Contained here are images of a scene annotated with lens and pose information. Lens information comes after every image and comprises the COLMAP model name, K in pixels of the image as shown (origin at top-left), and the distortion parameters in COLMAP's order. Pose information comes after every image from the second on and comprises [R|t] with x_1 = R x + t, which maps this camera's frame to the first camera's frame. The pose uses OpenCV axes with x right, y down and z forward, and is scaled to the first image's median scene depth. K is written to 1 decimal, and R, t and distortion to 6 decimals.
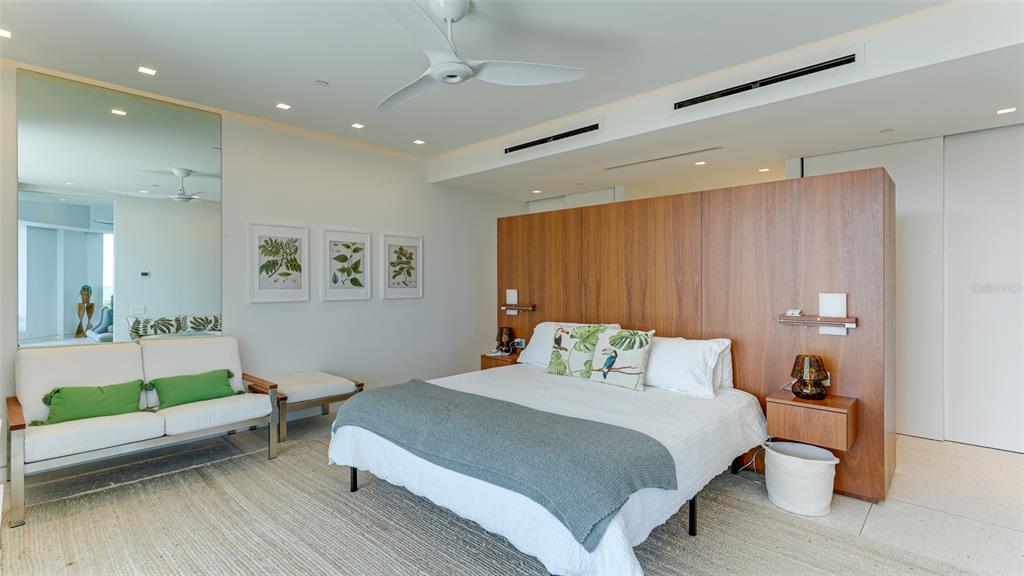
lens RADIAL K [[483.4, 0, 505.7], [0, 483.4, 284.7], [0, 0, 1]] dist [0.002212, 0.000530]
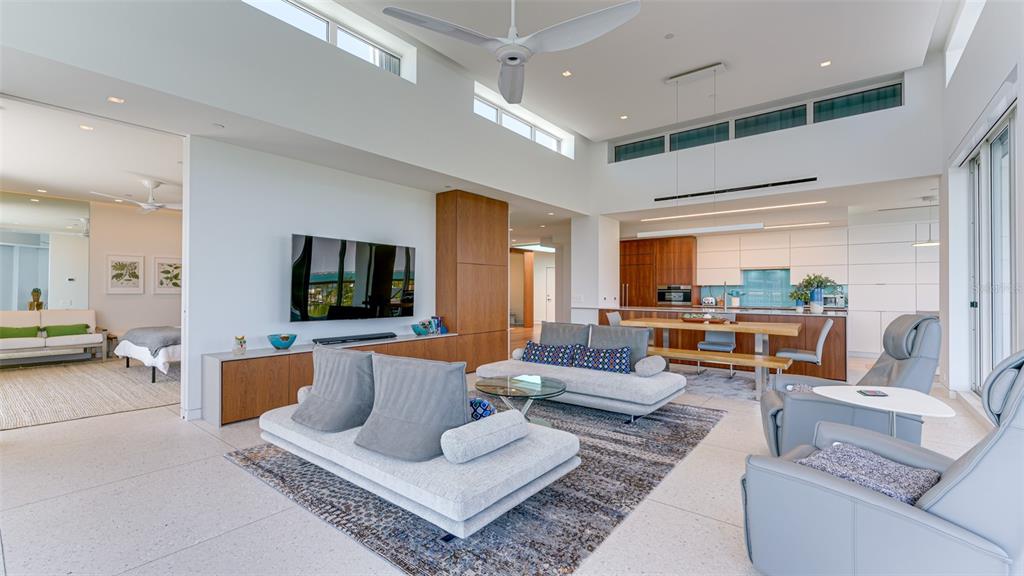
lens RADIAL K [[422.1, 0, 504.6], [0, 422.1, 291.7], [0, 0, 1]] dist [0.001622, 0.000321]
pose [[0.994692, 0.004892, 0.102780, 0.881722], [-0.004703, 0.999987, -0.002082, 0.022569], [-0.102789, 0.001588, 0.994702, -0.866625]]
